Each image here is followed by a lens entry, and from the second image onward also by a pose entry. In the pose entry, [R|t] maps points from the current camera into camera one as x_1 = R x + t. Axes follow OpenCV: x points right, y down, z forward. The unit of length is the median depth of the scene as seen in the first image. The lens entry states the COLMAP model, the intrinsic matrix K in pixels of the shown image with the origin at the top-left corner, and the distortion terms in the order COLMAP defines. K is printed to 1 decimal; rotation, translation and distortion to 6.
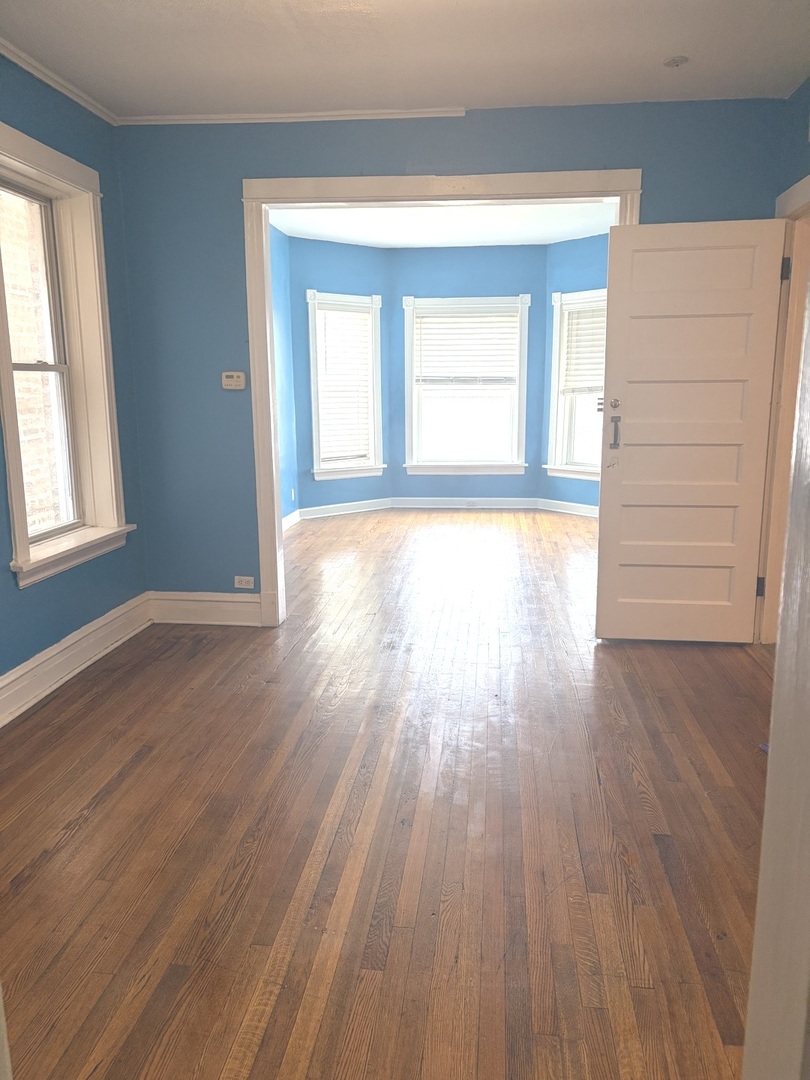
lens RADIAL K [[815.8, 0, 395.3], [0, 815.8, 550.3], [0, 0, 1]] dist [0.046832, -0.057528]
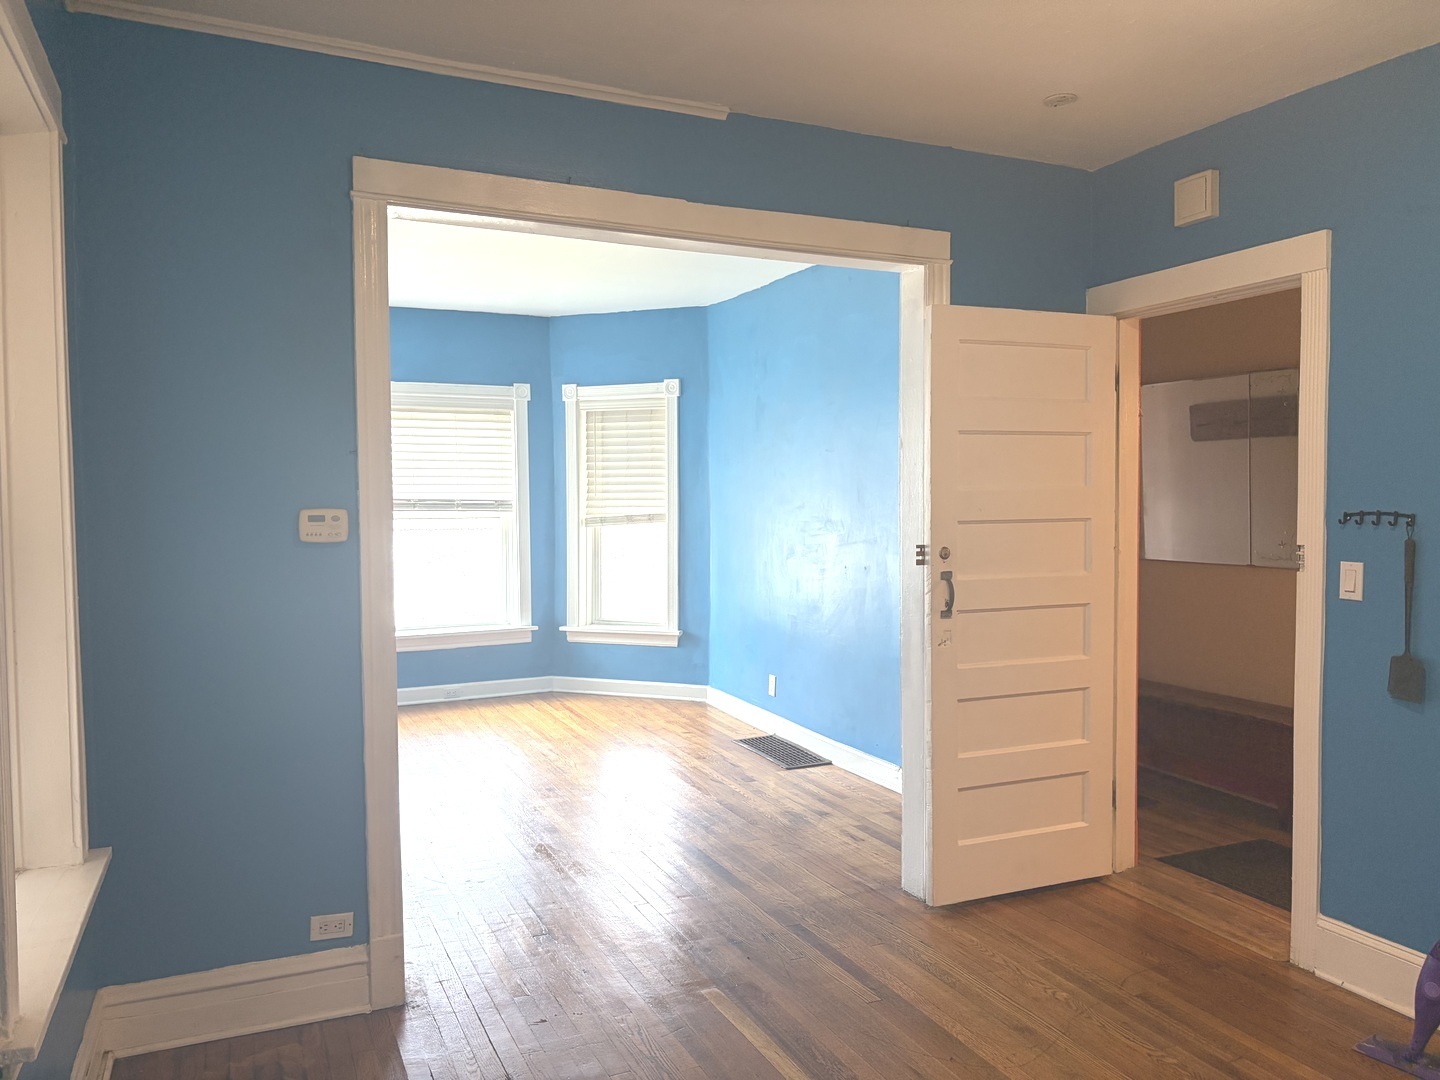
lens RADIAL K [[1087.7, 0, 721.2], [0, 1087.7, 547.9], [0, 0, 1]] dist [0.046832, -0.057528]
pose [[0.856113, -0.025286, 0.516169, -0.179302], [0.104343, 0.986689, -0.124727, -0.044269], [-0.506145, 0.160639, 0.847356, 0.160429]]
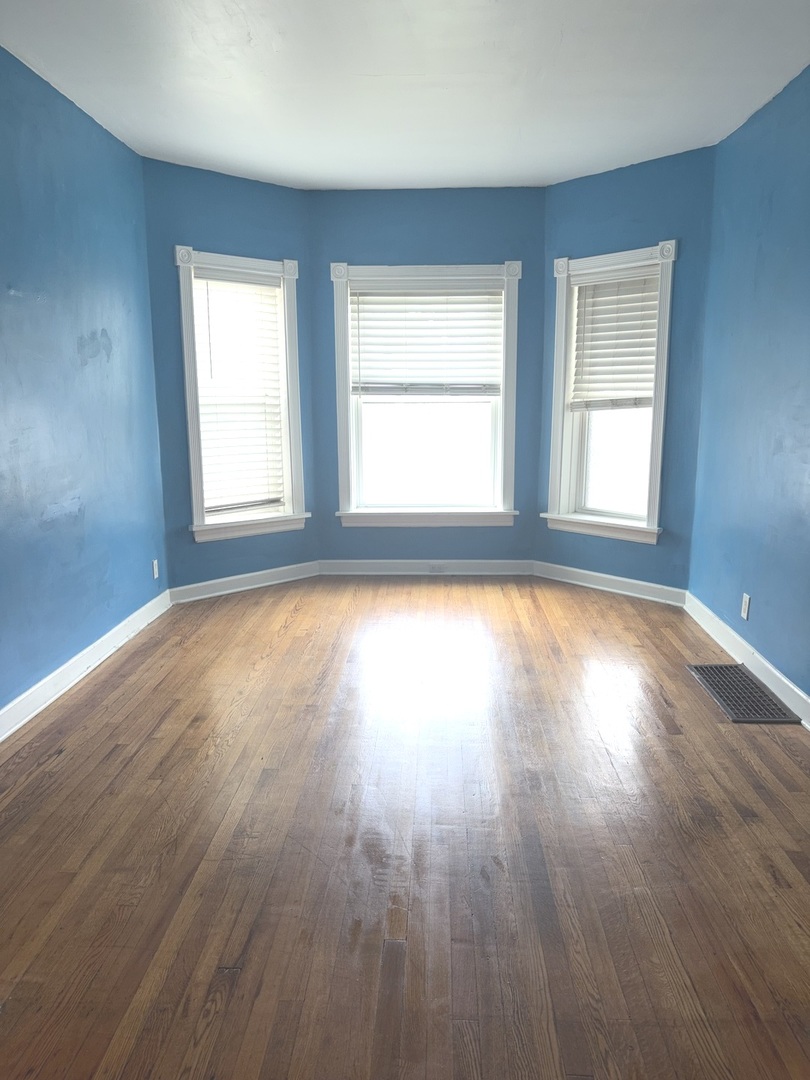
lens RADIAL K [[815.8, 0, 405.2], [0, 815.8, 539.4], [0, 0, 1]] dist [0.046832, -0.057528]
pose [[0.997248, -0.011635, 0.073215, 0.018831], [0.013199, 0.999694, -0.020922, -0.073247], [-0.072949, 0.021831, 0.997097, 0.348835]]
